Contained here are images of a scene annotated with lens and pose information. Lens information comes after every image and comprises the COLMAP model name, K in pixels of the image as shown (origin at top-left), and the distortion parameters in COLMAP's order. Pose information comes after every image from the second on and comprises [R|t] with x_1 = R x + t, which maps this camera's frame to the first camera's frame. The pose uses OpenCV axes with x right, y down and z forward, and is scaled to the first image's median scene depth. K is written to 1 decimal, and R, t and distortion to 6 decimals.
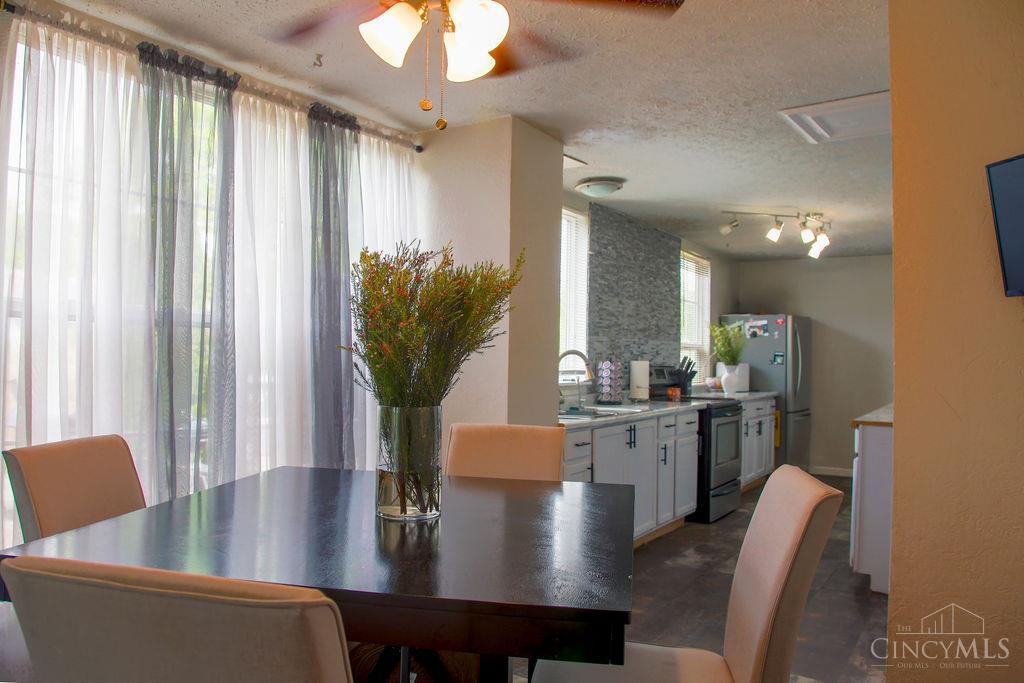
lens RADIAL K [[732.6, 0, 512.0], [0, 732.6, 341.5], [0, 0, 1]] dist [-0.080829, 0.002225]
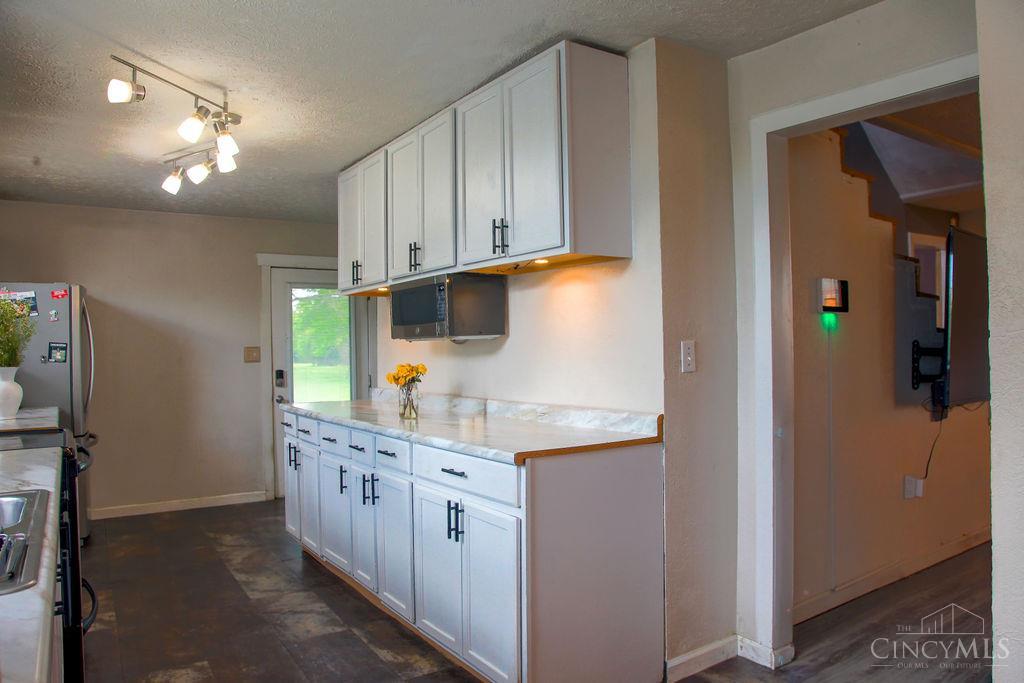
lens RADIAL K [[732.6, 0, 512.0], [0, 732.6, 341.5], [0, 0, 1]] dist [-0.080829, 0.002225]
pose [[0.405520, -0.010405, 0.914027, -0.038030], [0.001197, 0.999940, 0.010852, 0.009033], [-0.914085, -0.003306, 0.405509, 0.483105]]
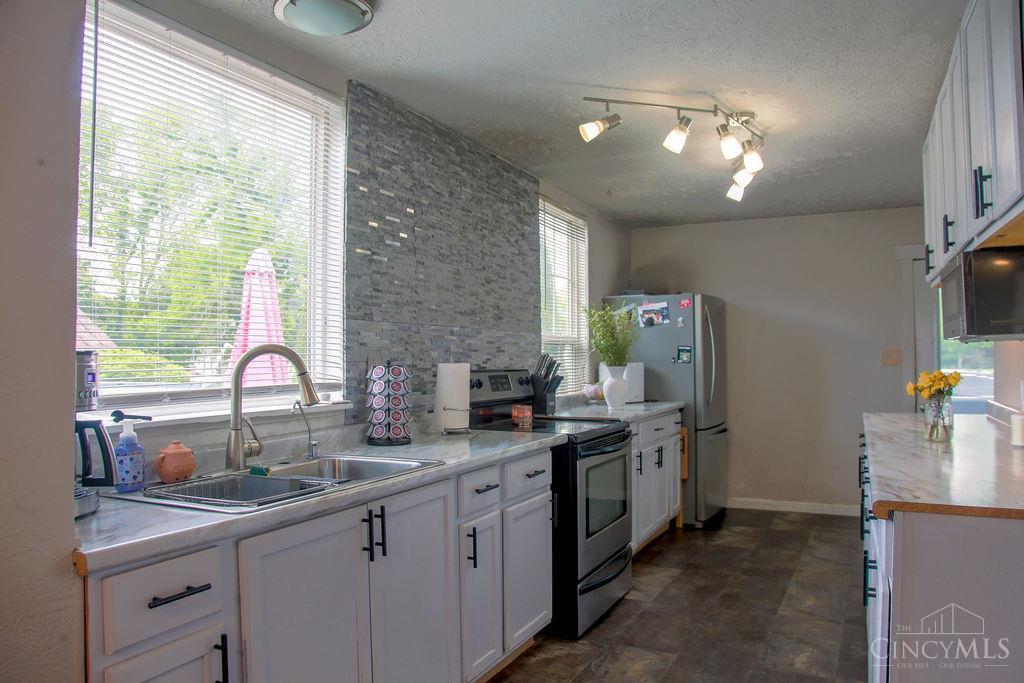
lens RADIAL K [[710.0, 0, 488.6], [0, 710.0, 342.5], [0, 0, 1]] dist [-0.077225, 0.001601]
pose [[0.995774, -0.018713, 0.089909, 0.139451], [0.018917, 0.999820, -0.001418, 0.010484], [-0.089867, 0.003113, 0.995949, 0.397721]]
